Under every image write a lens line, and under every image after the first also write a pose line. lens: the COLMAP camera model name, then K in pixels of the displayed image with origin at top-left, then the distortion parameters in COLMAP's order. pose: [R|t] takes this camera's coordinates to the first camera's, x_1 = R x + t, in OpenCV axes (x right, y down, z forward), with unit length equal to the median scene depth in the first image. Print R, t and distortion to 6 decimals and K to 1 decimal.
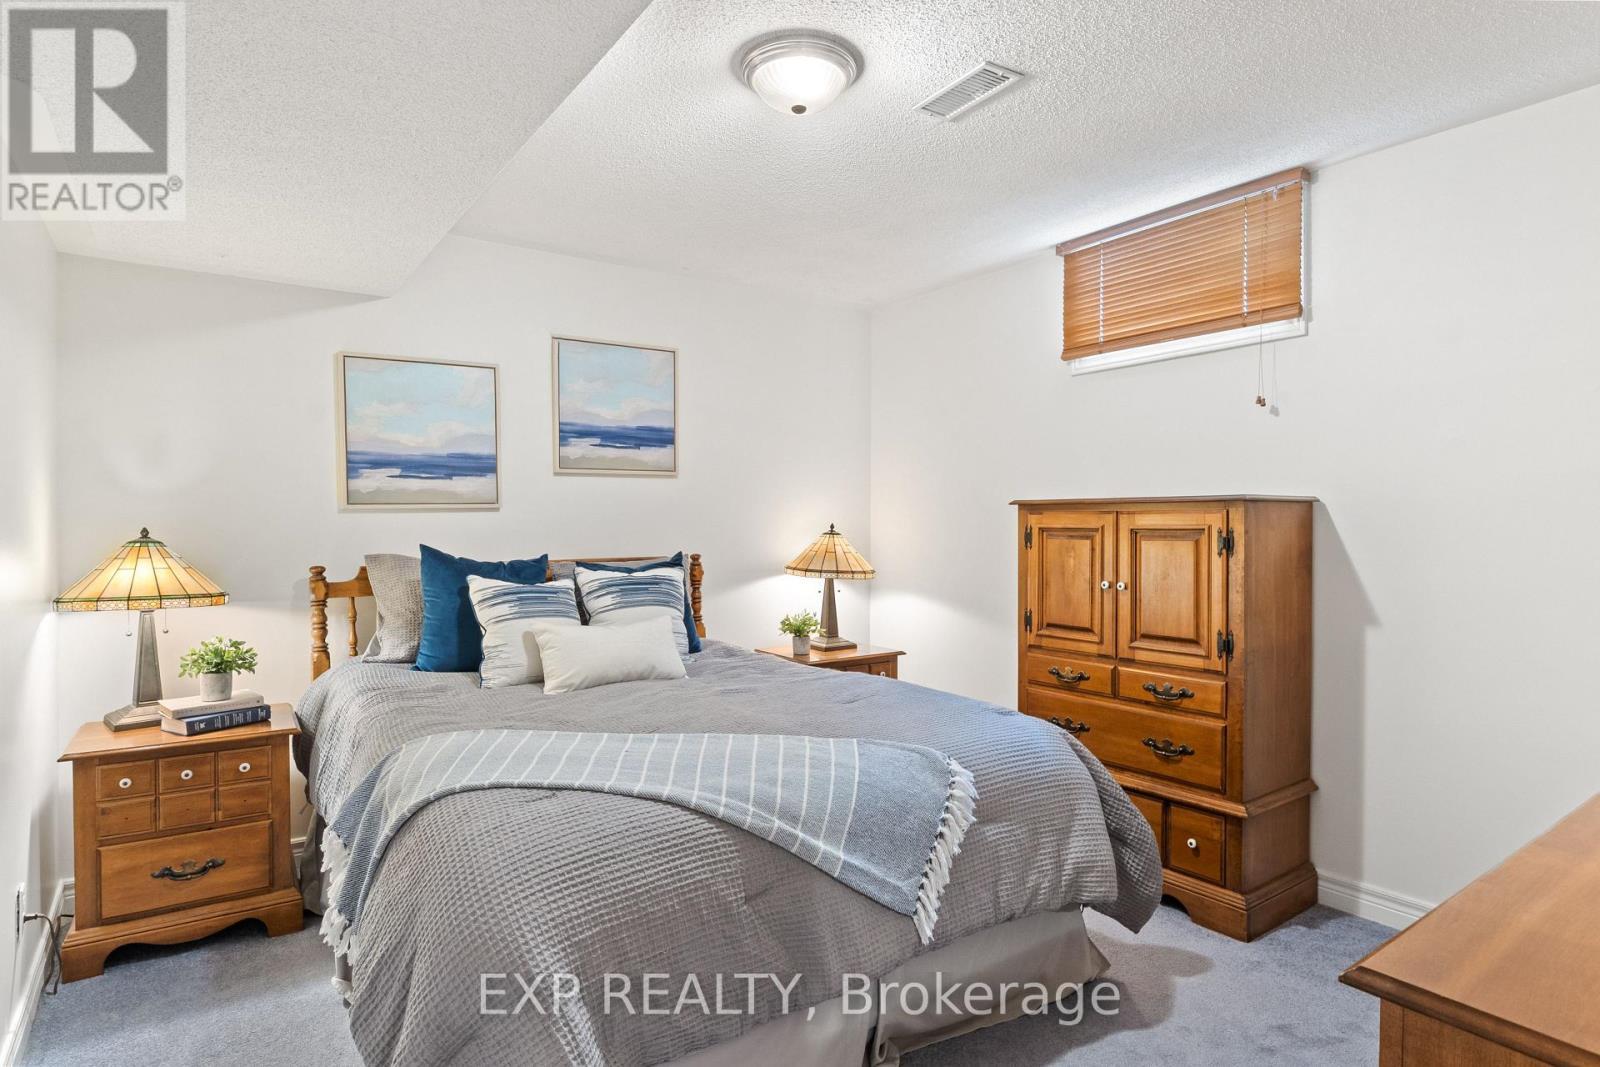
lens RADIAL K [[868.3, 0, 797.4], [0, 868.3, 531.1], [0, 0, 1]] dist [-0.025162, 0.001882]
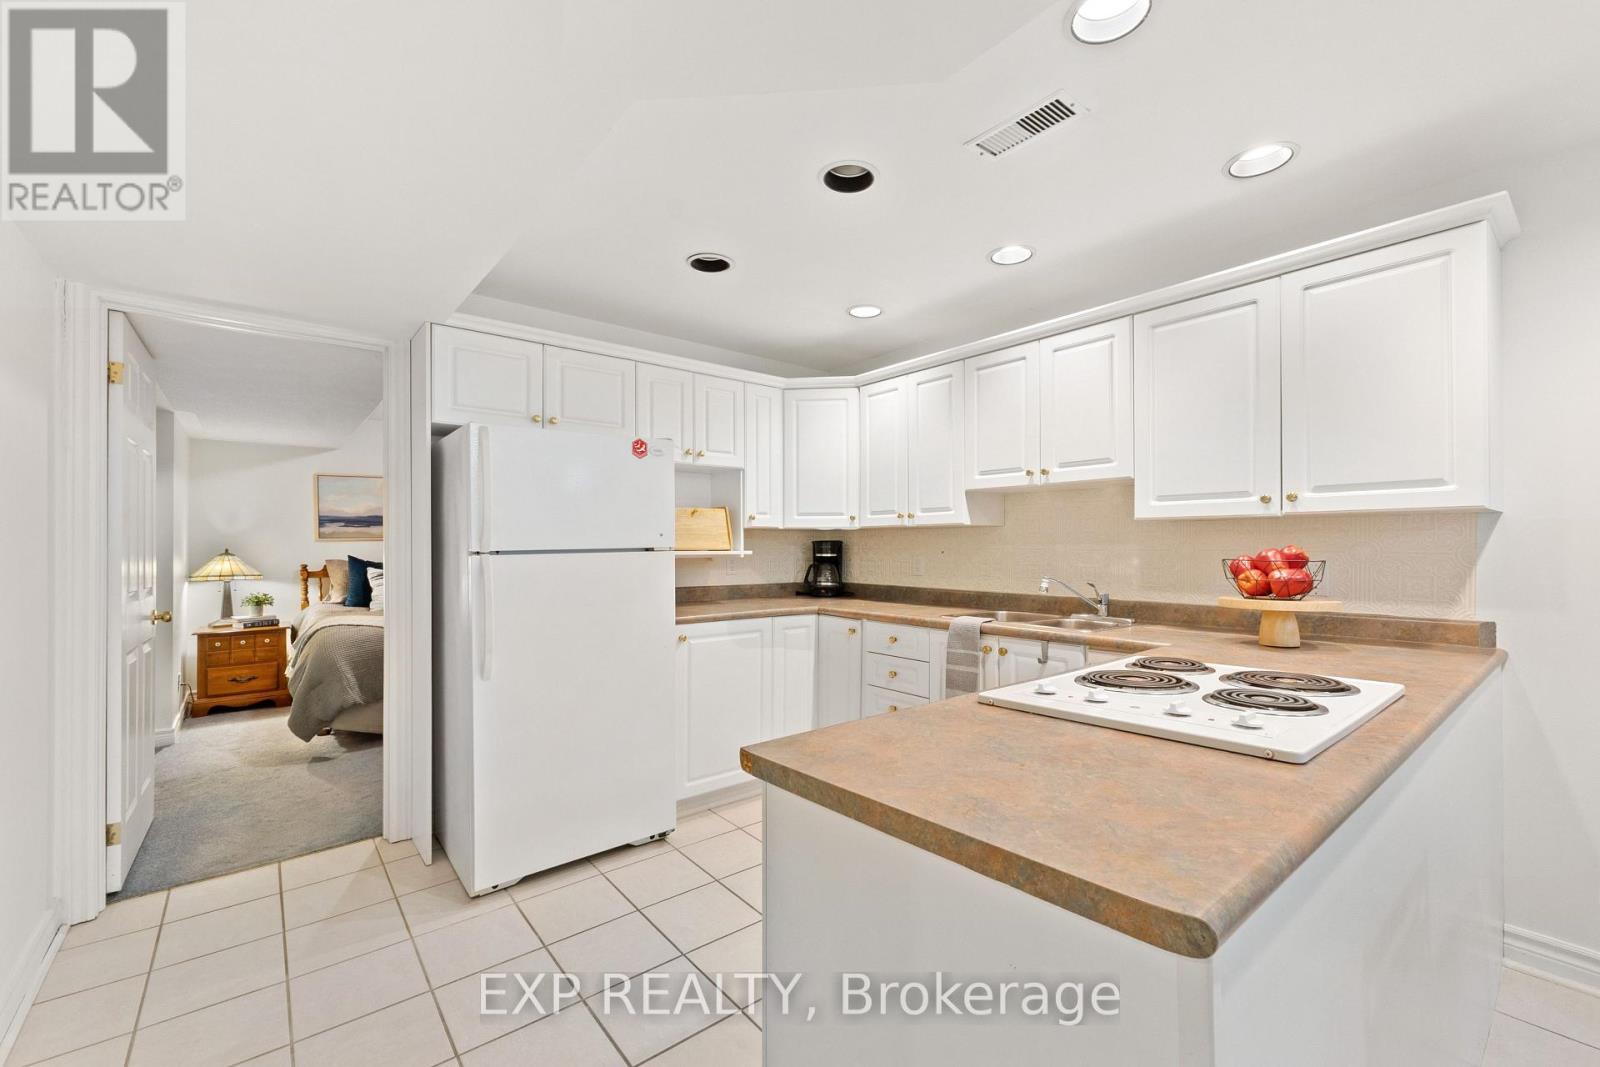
lens RADIAL K [[678.3, 0, 806.1], [0, 678.3, 539.2], [0, 0, 1]] dist [-0.000257, -0.000452]
pose [[0.997801, -0.003740, 0.066182, 0.774269], [0.004552, 0.999916, -0.012133, -0.000274], [-0.066131, 0.012407, 0.997734, -1.057861]]
